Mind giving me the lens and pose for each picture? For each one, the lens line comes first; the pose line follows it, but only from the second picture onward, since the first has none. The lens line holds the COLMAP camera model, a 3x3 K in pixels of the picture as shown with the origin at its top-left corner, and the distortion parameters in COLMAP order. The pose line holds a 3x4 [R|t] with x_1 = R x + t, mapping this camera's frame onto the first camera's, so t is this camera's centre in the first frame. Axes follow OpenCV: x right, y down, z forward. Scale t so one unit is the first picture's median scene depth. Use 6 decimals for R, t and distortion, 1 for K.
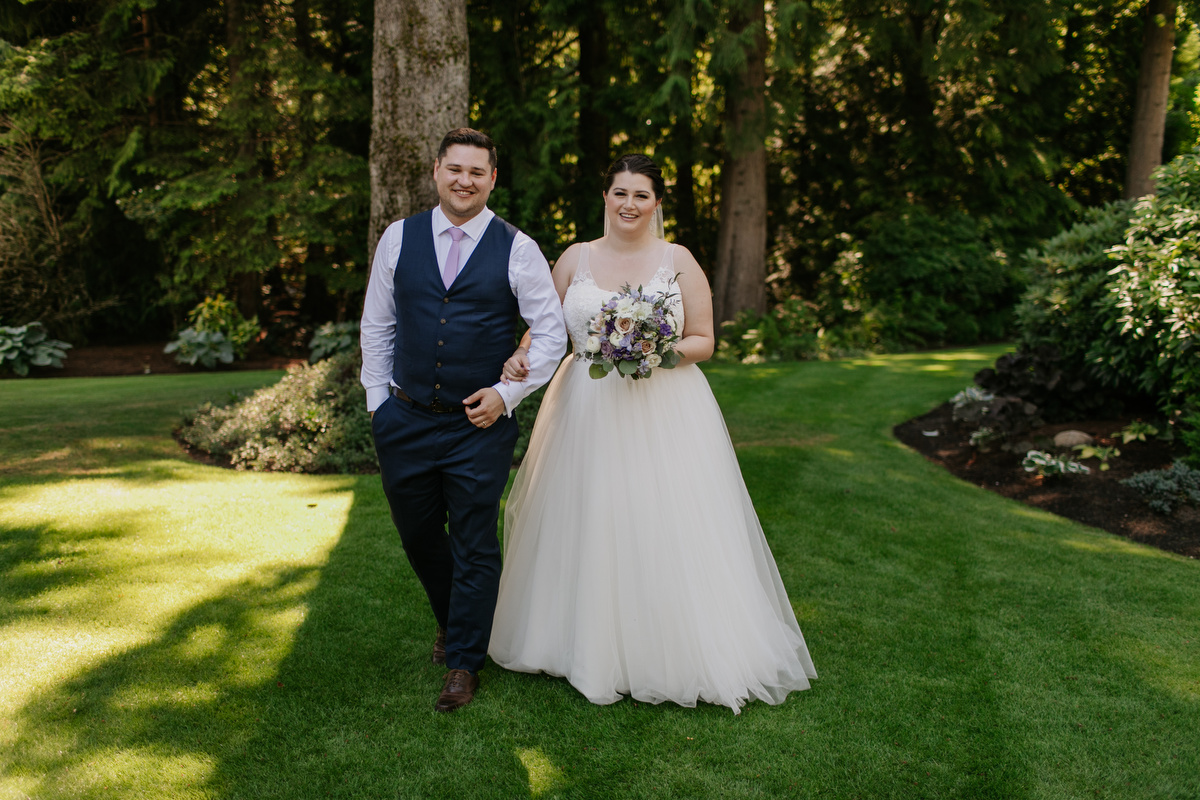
lens RADIAL K [[1160.3, 0, 590.9], [0, 1160.3, 399.4], [0, 0, 1]] dist [0.002668, 0.002655]
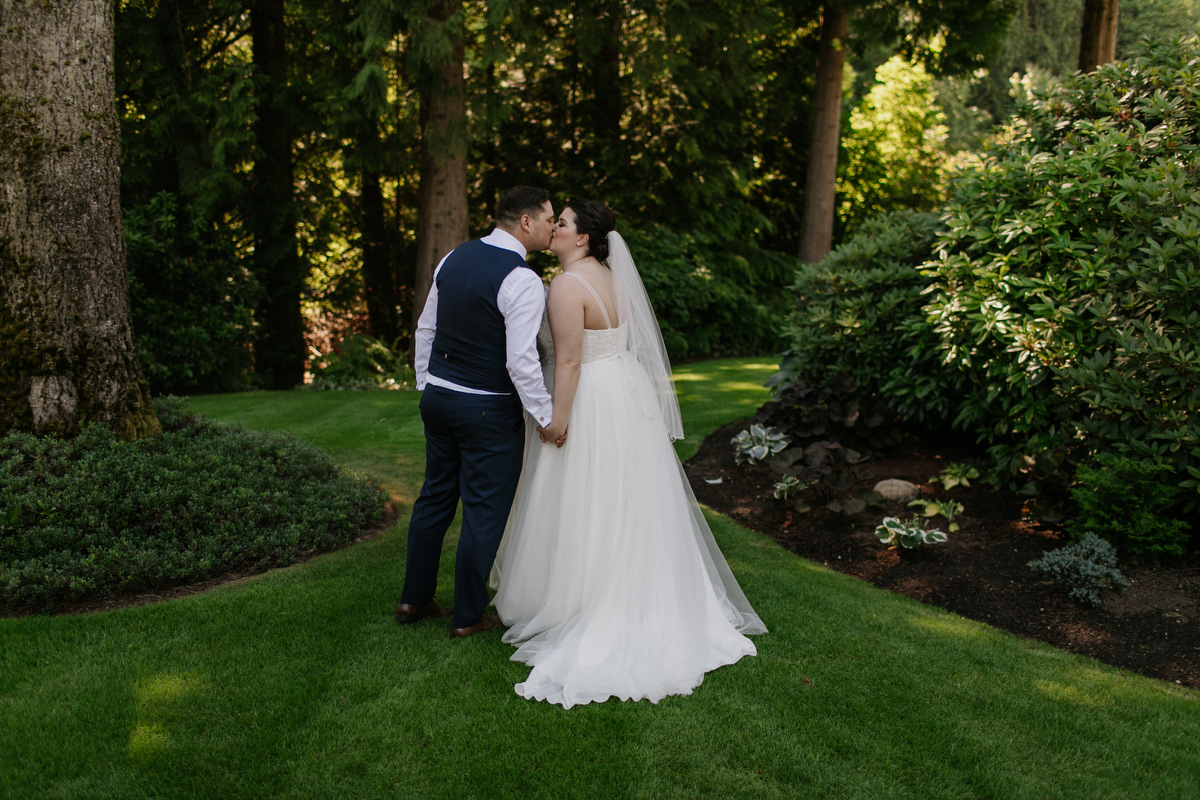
lens RADIAL K [[1150.6, 0, 600.0], [0, 1150.6, 400.0], [0, 0, 1]] dist [0.006870, 0.002357]
pose [[0.960843, -0.030510, 0.275409, -0.020894], [0.033621, 0.999413, -0.006581, -0.032233], [-0.275046, 0.015583, 0.961305, 0.249795]]
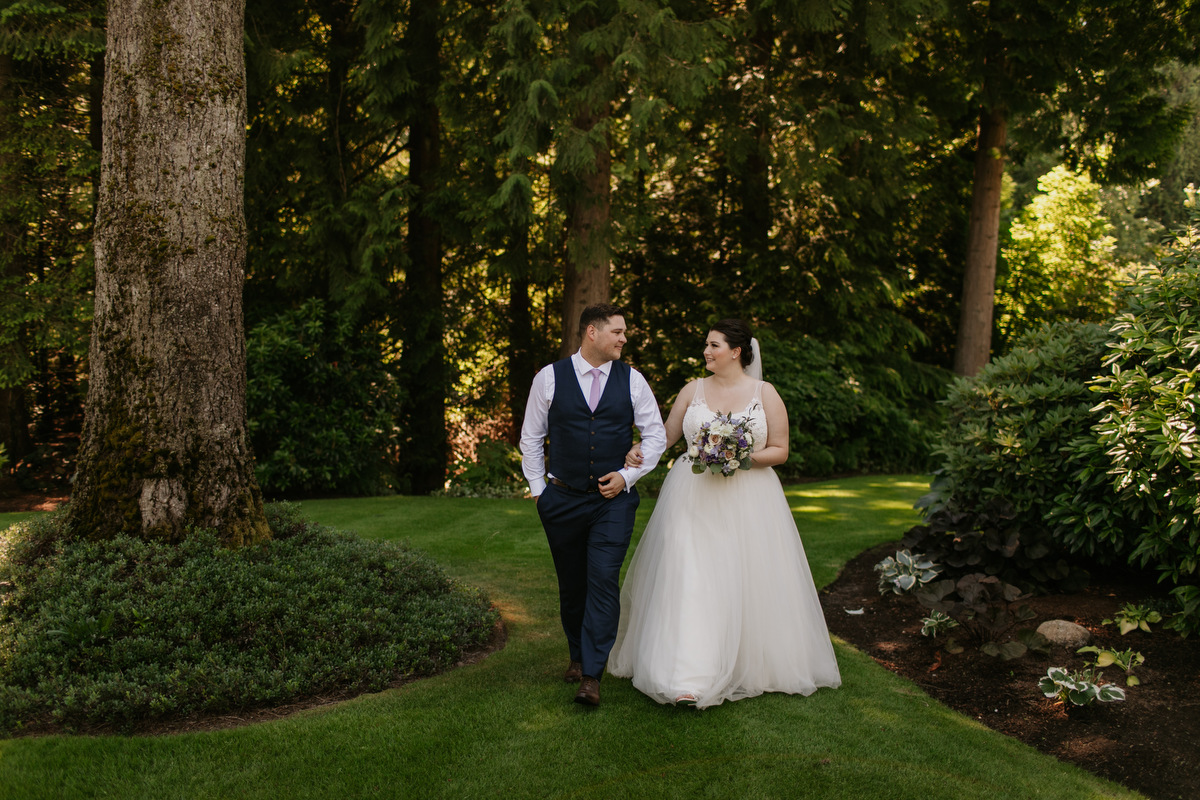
lens RADIAL K [[1160.3, 0, 590.9], [0, 1160.3, 399.4], [0, 0, 1]] dist [0.002668, 0.002655]
pose [[0.989200, 0.013095, 0.145983, 0.002801], [0.002198, 0.994563, -0.104110, -0.037121], [-0.146553, 0.103306, 0.983794, 0.290024]]
